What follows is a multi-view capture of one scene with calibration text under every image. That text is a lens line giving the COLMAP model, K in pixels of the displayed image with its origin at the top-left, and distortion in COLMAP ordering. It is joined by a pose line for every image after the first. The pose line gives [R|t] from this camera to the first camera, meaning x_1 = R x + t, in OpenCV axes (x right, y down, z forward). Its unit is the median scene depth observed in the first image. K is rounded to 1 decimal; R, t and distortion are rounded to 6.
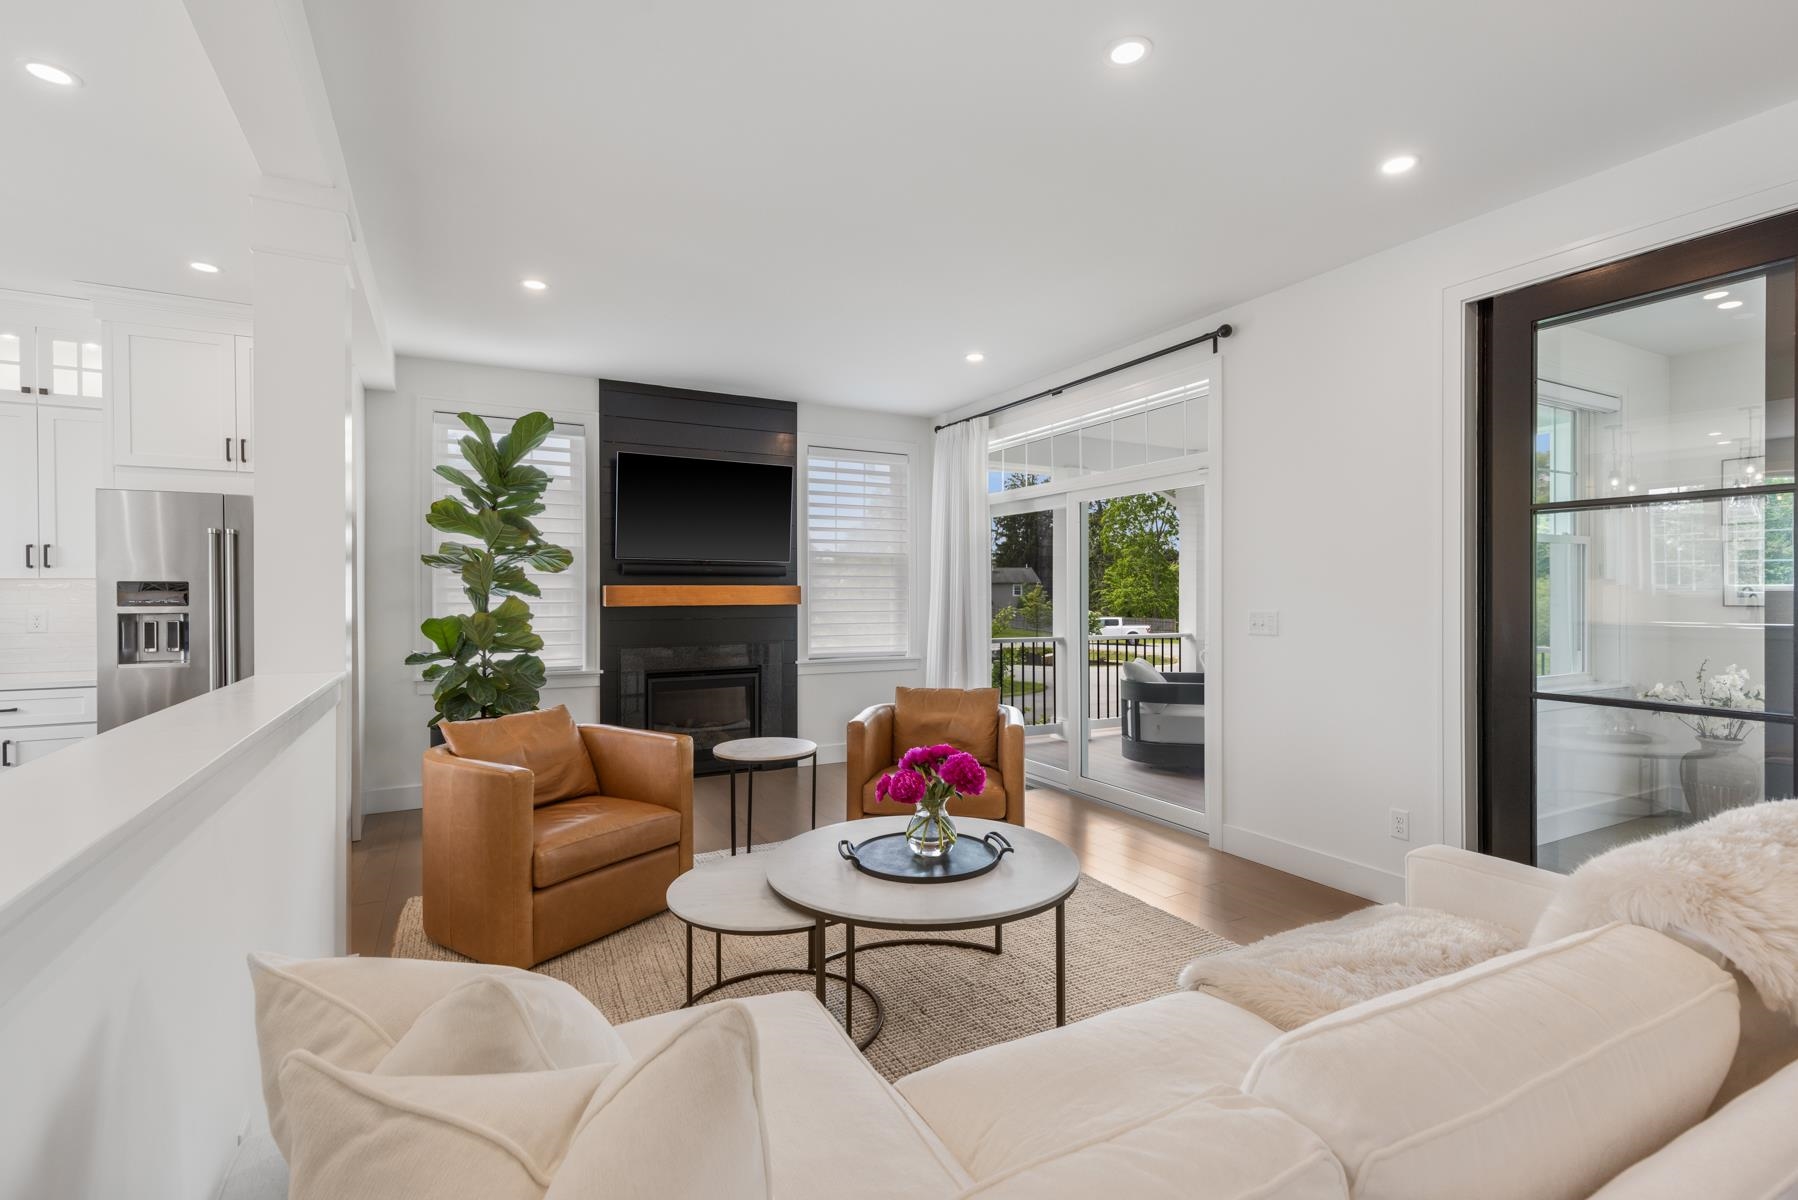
lens RADIAL K [[816.8, 0, 912.0], [0, 816.8, 596.9], [0, 0, 1]] dist [0.003367, -0.000091]
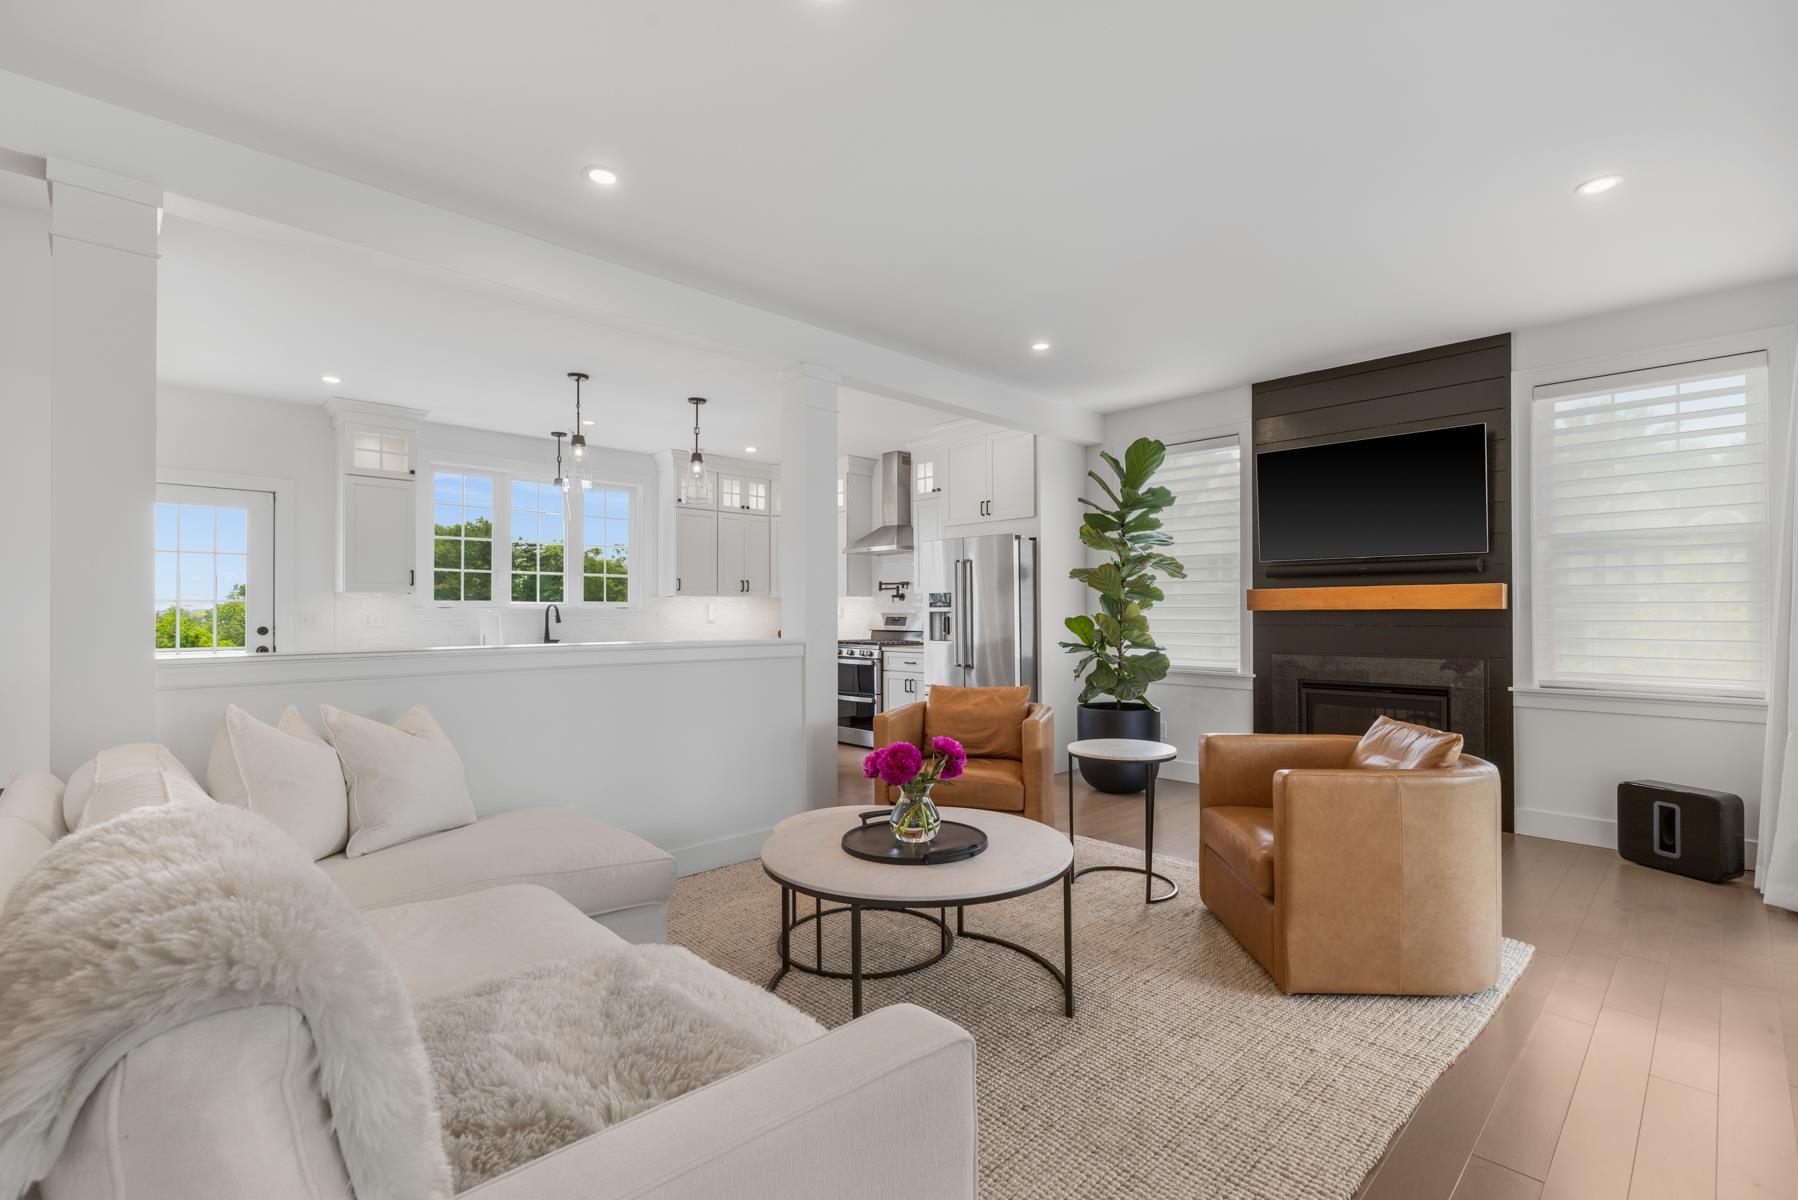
lens RADIAL K [[808.7, 0, 897.7], [0, 808.7, 609.4], [0, 0, 1]] dist [0.001862, 0.000213]
pose [[0.268197, -0.002445, -0.963361, 0.529548], [-0.001422, 0.999995, -0.002934, 0.015704], [0.963363, 0.002157, 0.268192, 0.365503]]
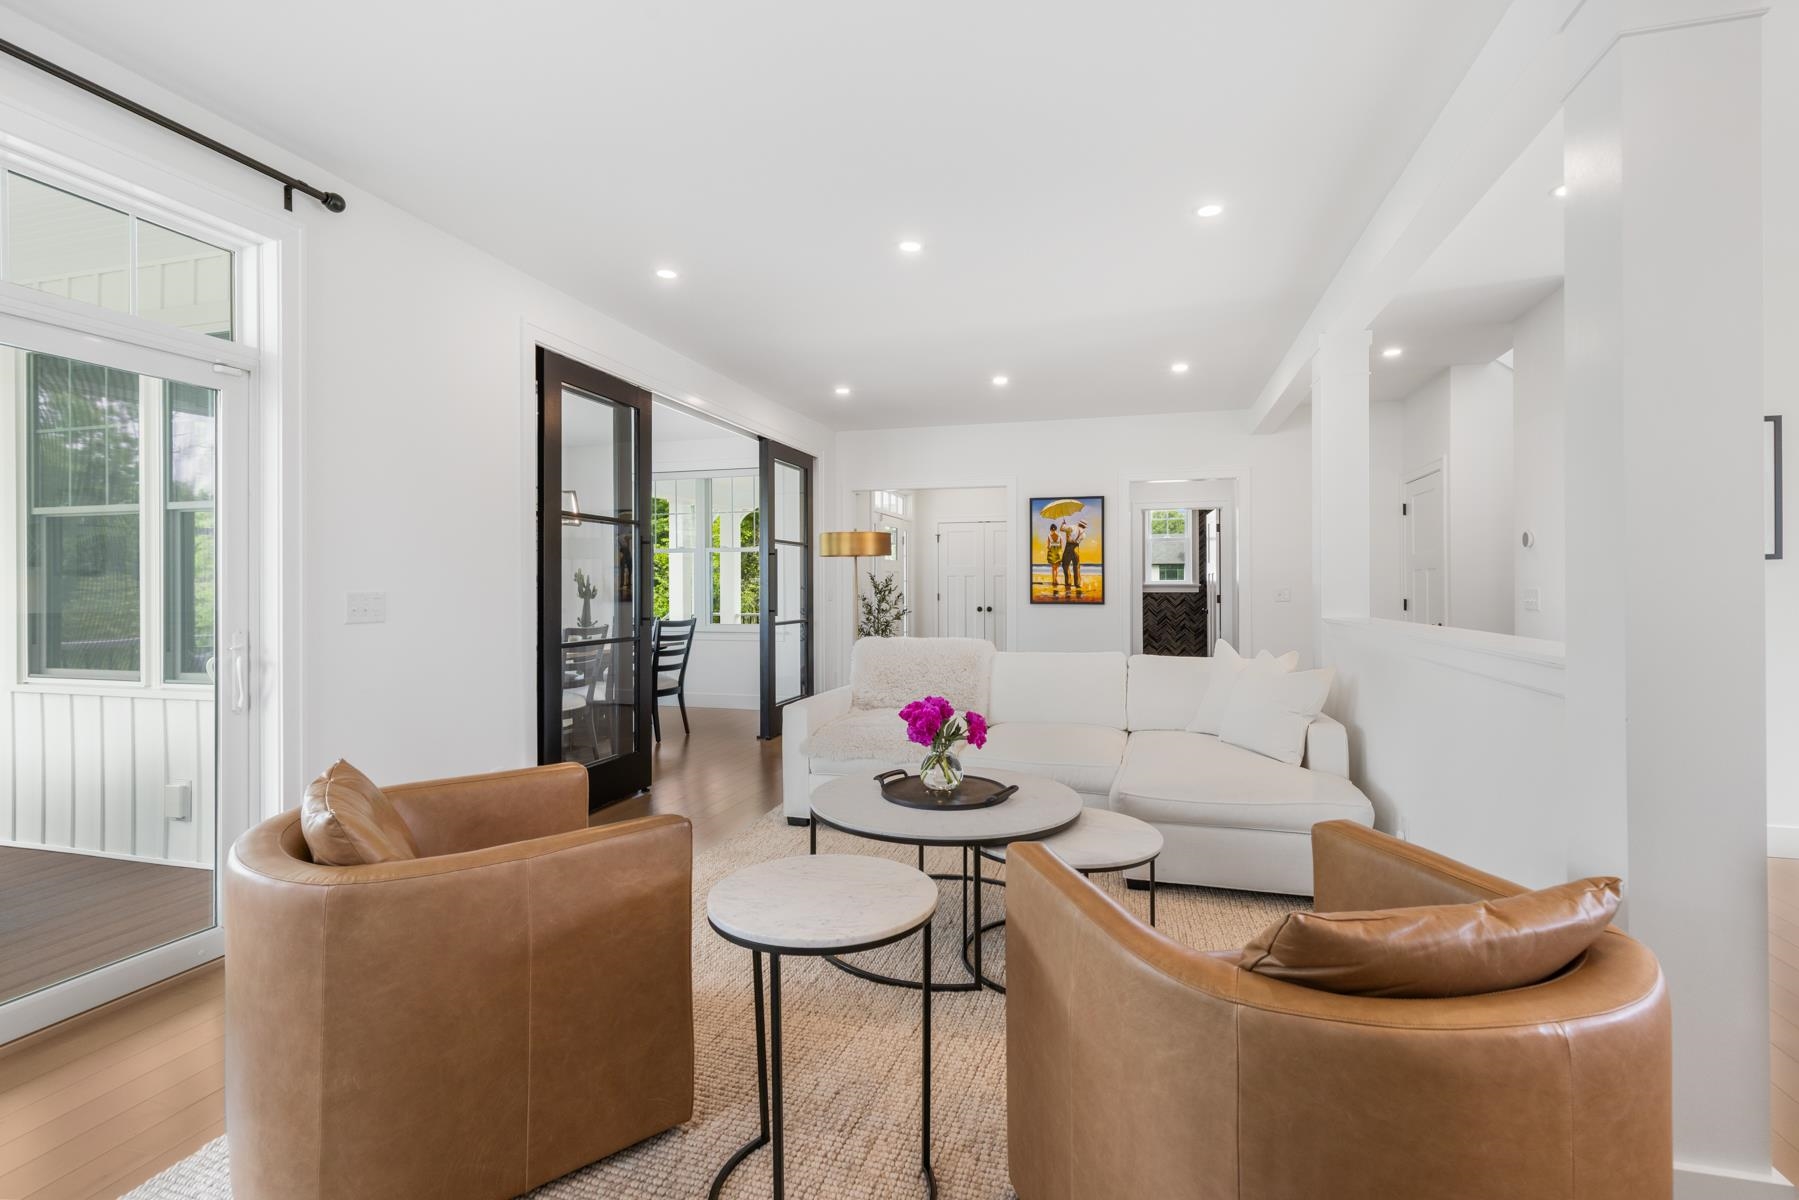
lens RADIAL K [[840.6, 0, 909.0], [0, 840.6, 596.0], [0, 0, 1]] dist [0.012556, -0.000384]
pose [[-0.687013, -0.010428, 0.726570, -0.456428], [0.001431, 0.999876, 0.015704, 0.007209], [-0.726643, 0.011828, -0.686913, 1.007438]]
